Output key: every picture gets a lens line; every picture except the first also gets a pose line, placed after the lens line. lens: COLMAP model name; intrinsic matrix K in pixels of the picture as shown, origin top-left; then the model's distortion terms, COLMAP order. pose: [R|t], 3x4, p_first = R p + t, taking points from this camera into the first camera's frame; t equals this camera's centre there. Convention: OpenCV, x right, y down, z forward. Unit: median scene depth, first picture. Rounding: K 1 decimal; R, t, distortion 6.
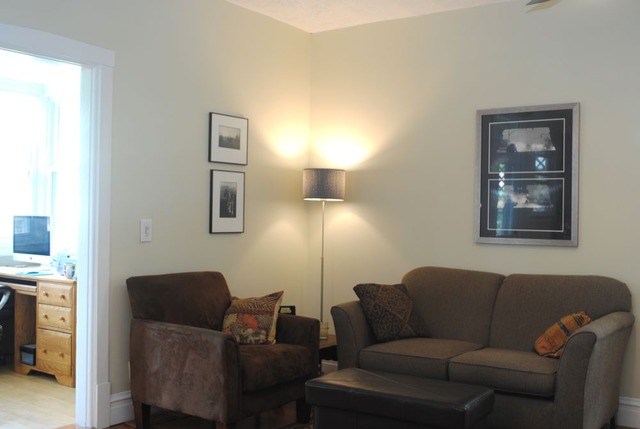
lens RADIAL K [[697.8, 0, 320.0], [0, 697.8, 214.5], [0, 0, 1]] dist [-0.054516, -0.006071]
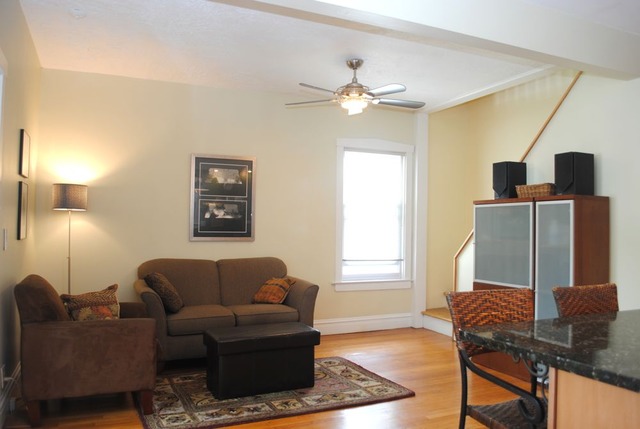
lens RADIAL K [[502.6, 0, 320.0], [0, 502.6, 214.5], [0, 0, 1]] dist [-0.091287, -0.002646]
pose [[0.502753, 0.008927, 0.864384, -0.611492], [-0.009442, 0.999944, -0.004835, -0.014416], [-0.864379, -0.005730, 0.502809, 0.223503]]
